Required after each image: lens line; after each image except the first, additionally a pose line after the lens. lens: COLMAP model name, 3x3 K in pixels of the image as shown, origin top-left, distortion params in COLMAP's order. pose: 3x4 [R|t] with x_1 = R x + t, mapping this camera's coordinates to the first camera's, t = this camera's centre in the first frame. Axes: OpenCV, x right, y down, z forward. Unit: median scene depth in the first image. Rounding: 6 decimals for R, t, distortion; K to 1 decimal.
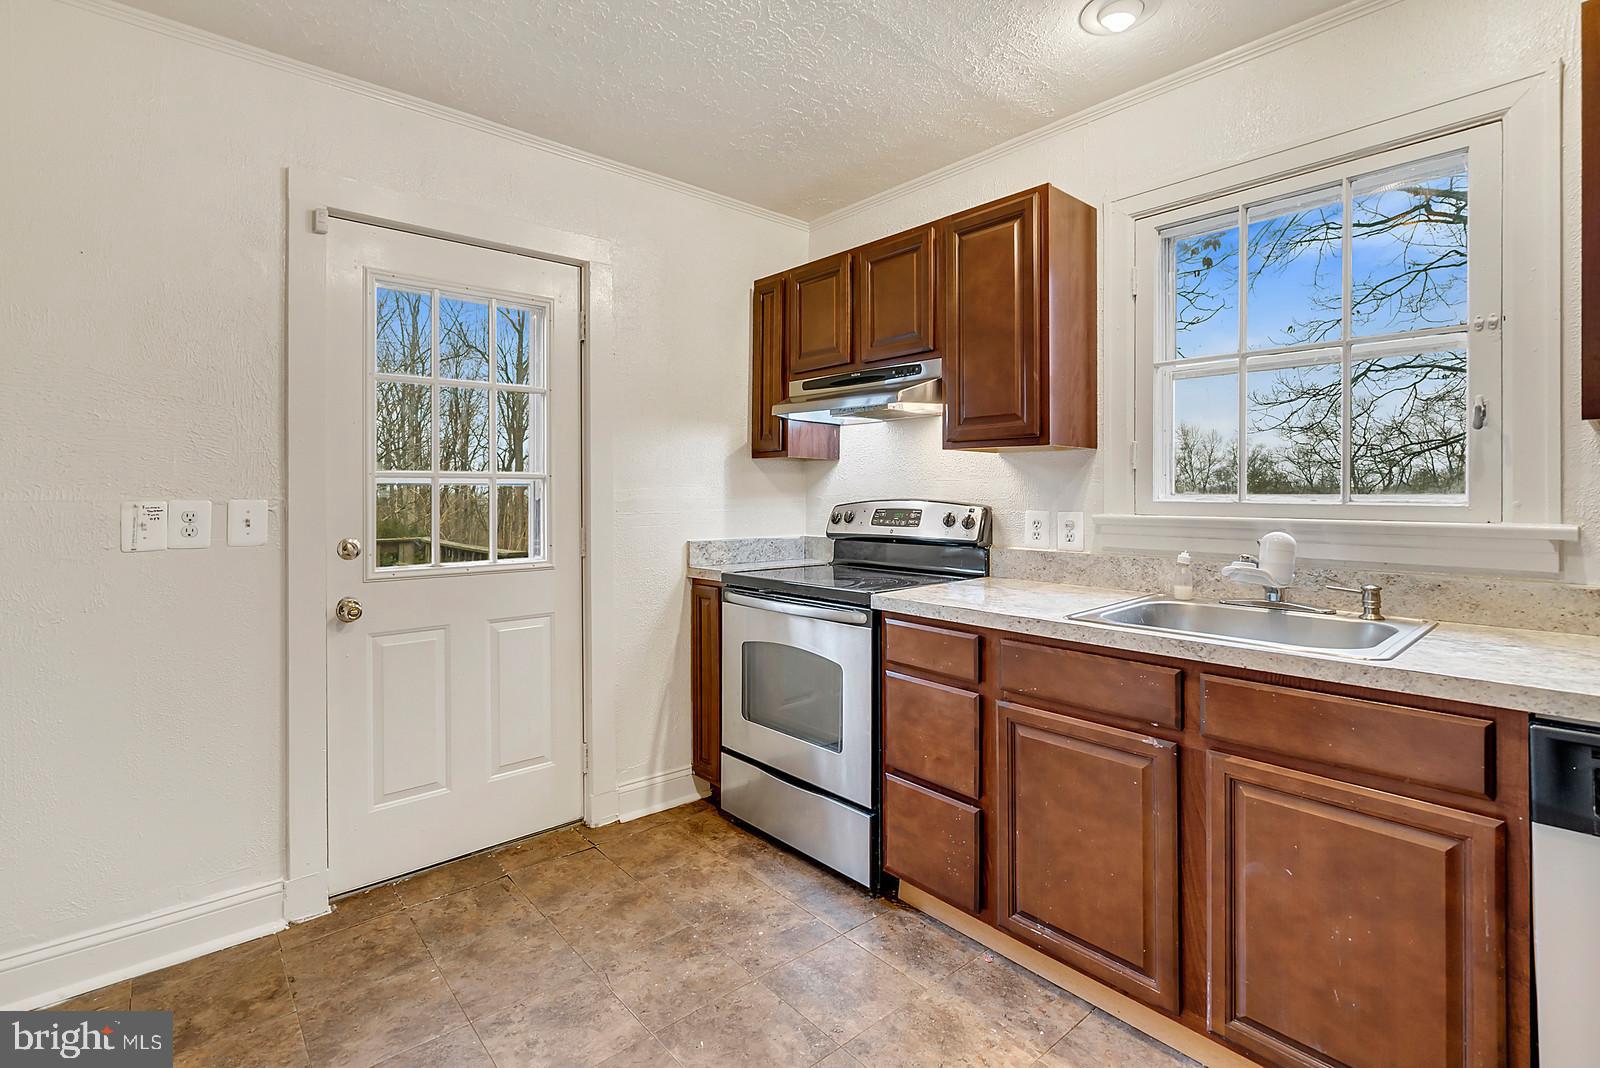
lens RADIAL K [[738.2, 0, 784.6], [0, 738.2, 490.8], [0, 0, 1]] dist [-0.004591, 0.001582]
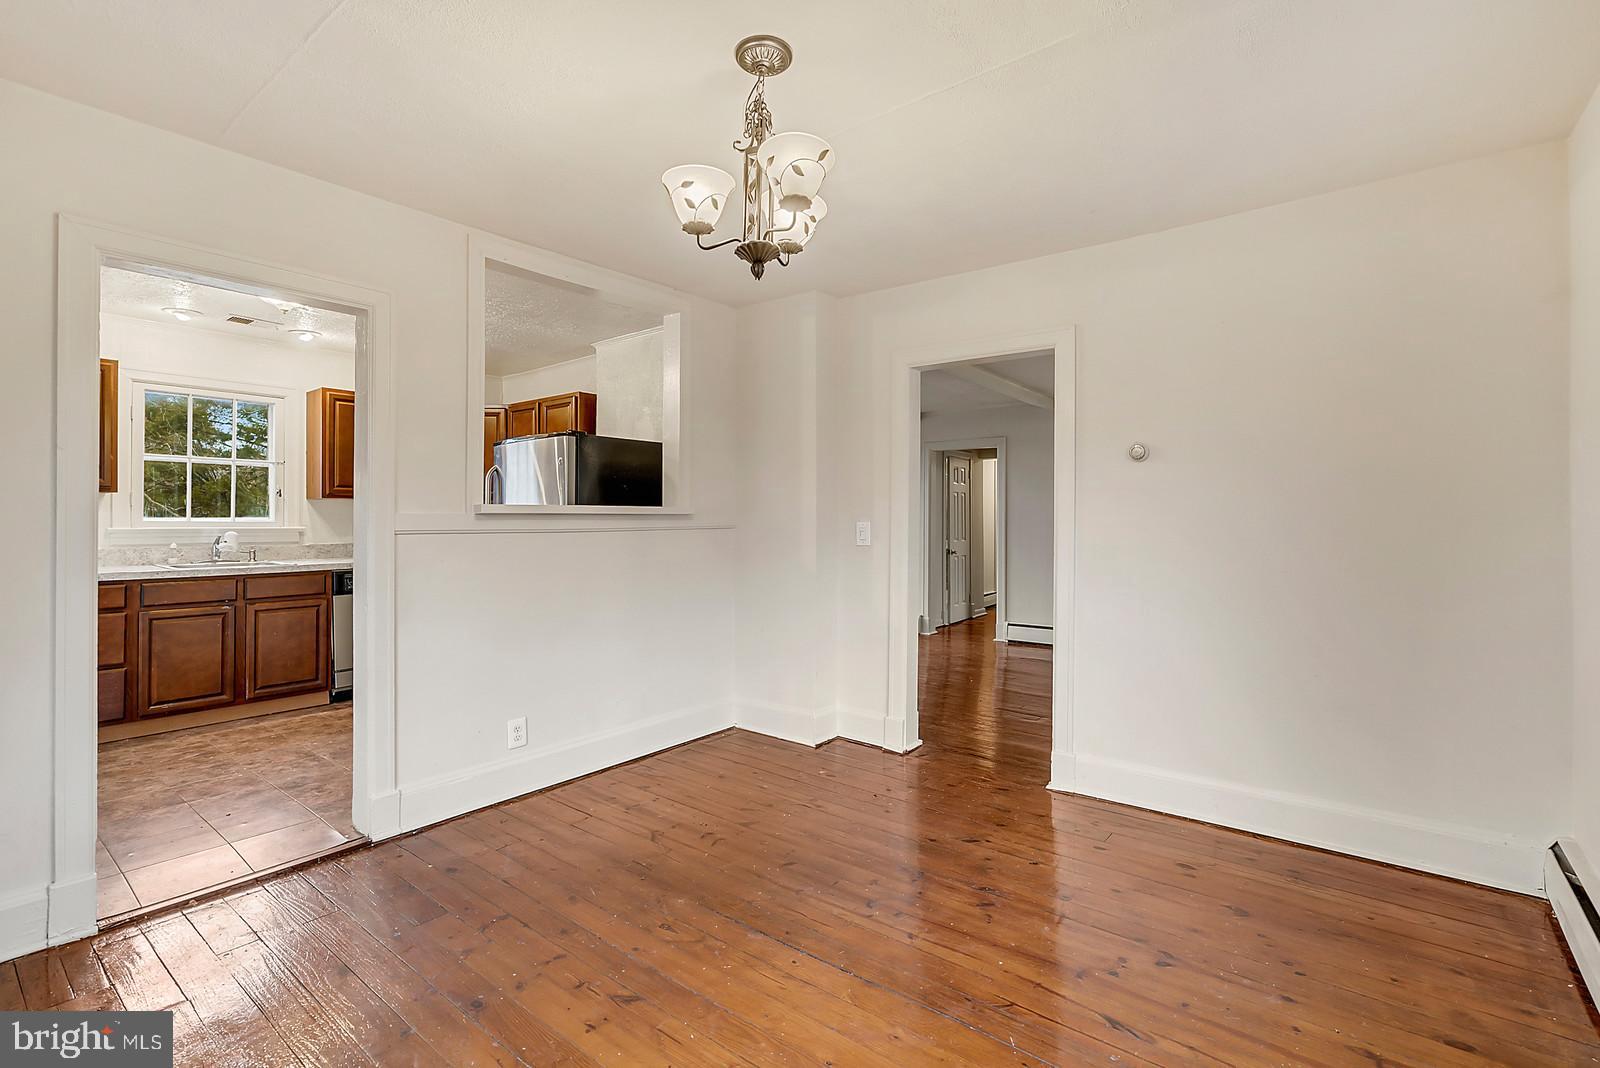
lens RADIAL K [[738.2, 0, 771.8], [0, 738.2, 511.9], [0, 0, 1]] dist [-0.004591, 0.001582]
pose [[-0.172090, 0.010699, 0.985023, -1.875841], [-0.004656, 0.999921, -0.011675, 0.005500], [-0.985070, -0.006596, -0.172026, -0.384414]]
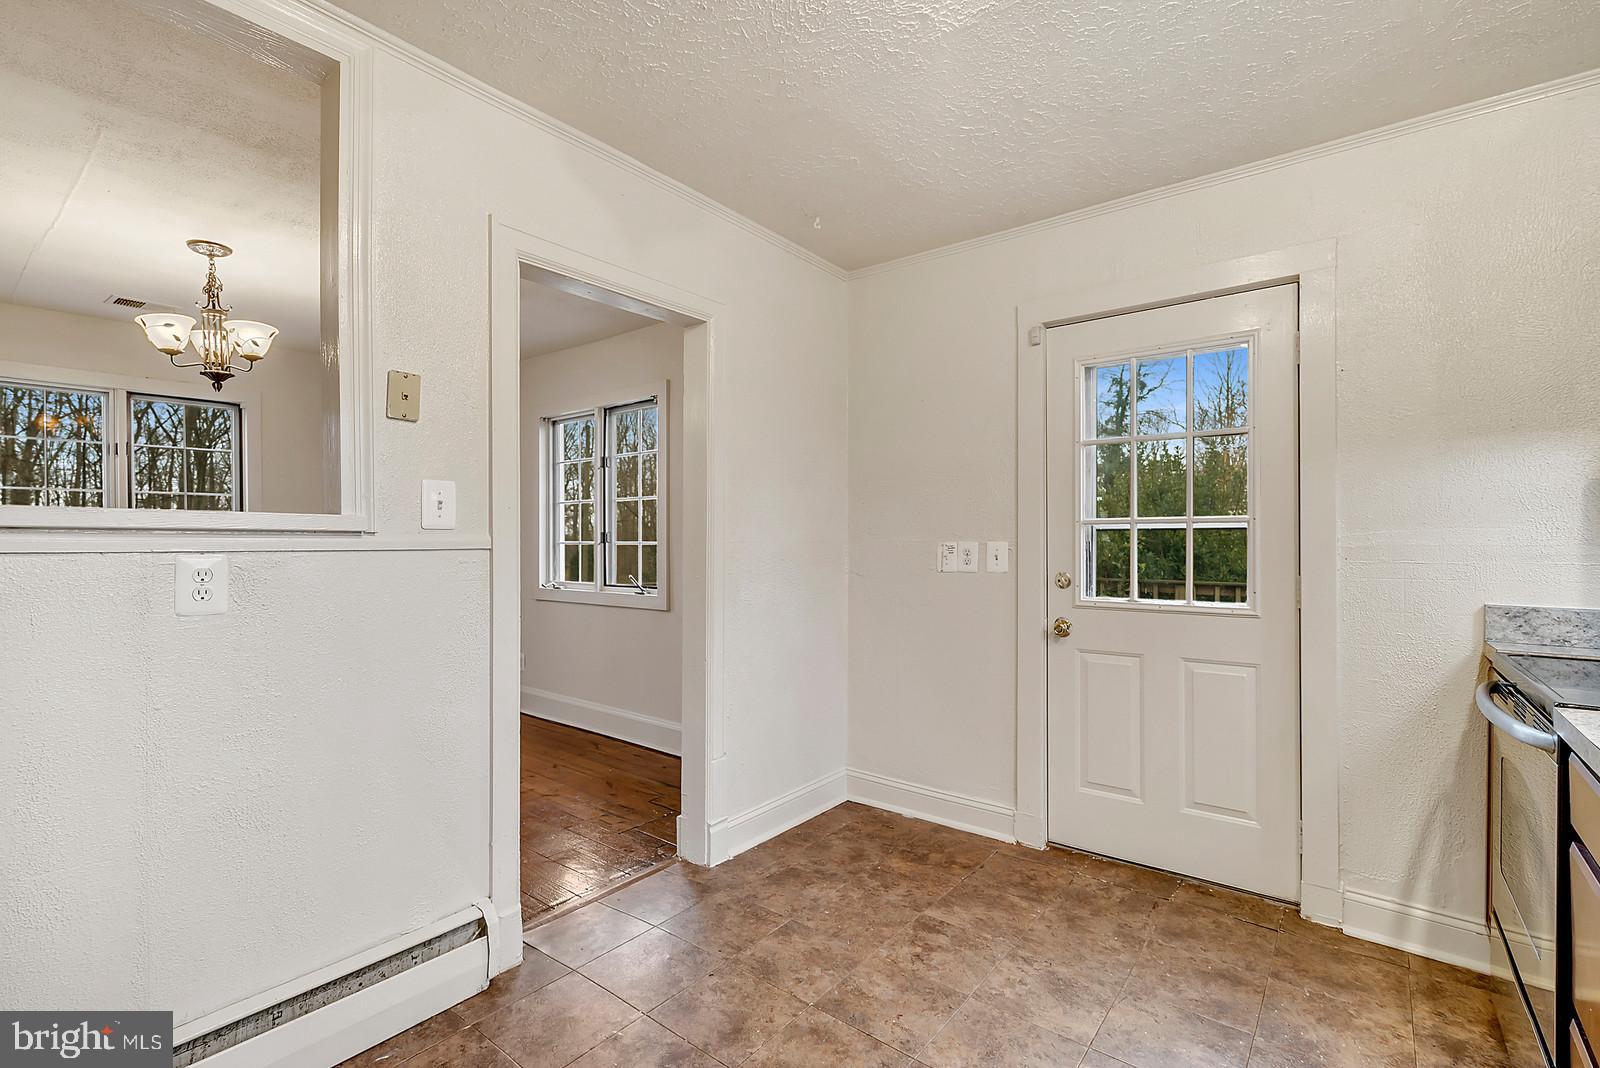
lens RADIAL K [[738.2, 0, 793.4], [0, 738.2, 539.4], [0, 0, 1]] dist [-0.004591, 0.001582]
pose [[0.187265, 0.000413, -0.982309, 0.599541], [0.003032, 0.999995, 0.000998, 0.004425], [0.982305, -0.003165, 0.187263, 0.297091]]
